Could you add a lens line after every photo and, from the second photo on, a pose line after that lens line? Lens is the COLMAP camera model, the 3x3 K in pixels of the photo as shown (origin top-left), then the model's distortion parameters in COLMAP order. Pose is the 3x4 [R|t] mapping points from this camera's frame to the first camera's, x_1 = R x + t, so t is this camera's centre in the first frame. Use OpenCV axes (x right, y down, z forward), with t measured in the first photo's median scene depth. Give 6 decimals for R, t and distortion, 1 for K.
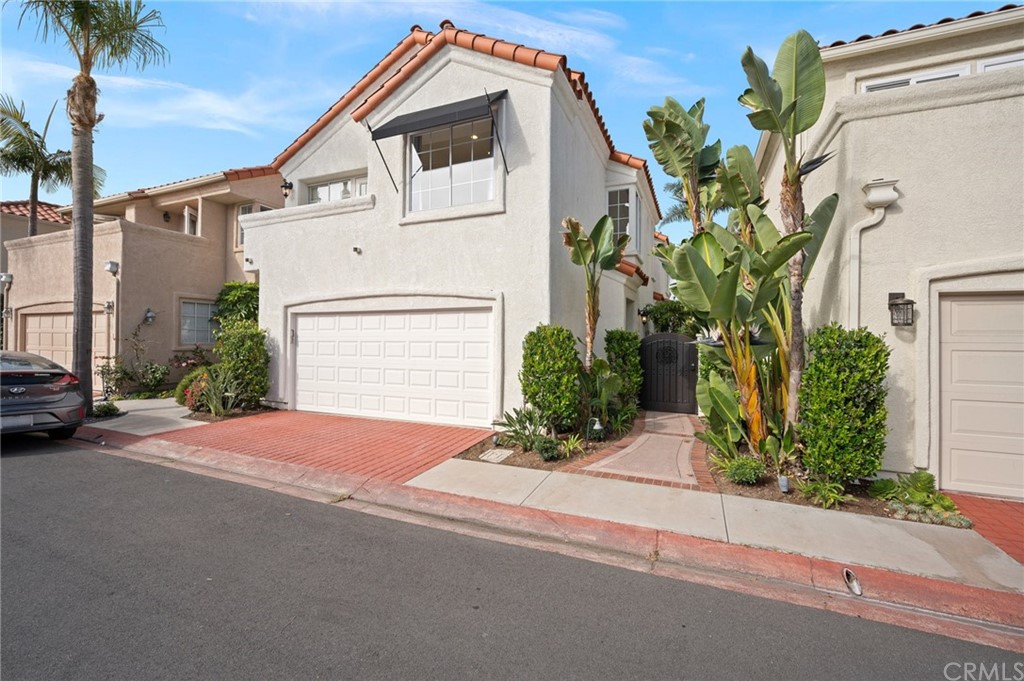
lens RADIAL K [[410.3, 0, 470.4], [0, 410.3, 334.3], [0, 0, 1]] dist [0.000702, 0.000122]
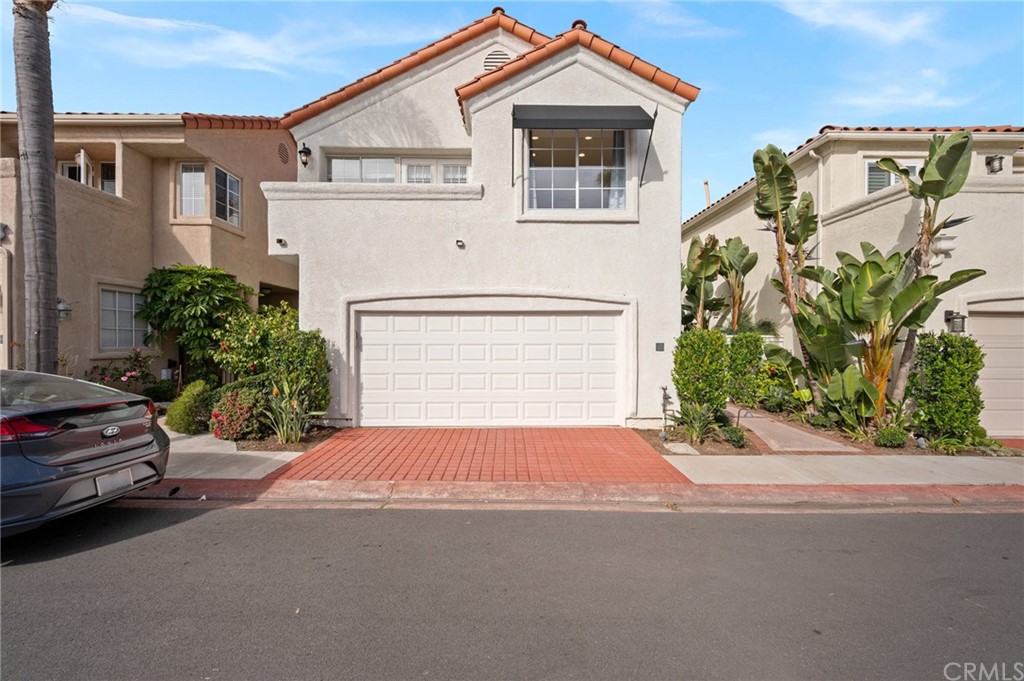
lens RADIAL K [[410.3, 0, 508.9], [0, 410.3, 339.2], [0, 0, 1]] dist [0.000702, 0.000122]
pose [[0.917080, -0.006702, 0.398647, -0.548500], [-0.000708, 0.999830, 0.018436, -0.011198], [-0.398703, -0.017190, 0.916919, 0.129132]]
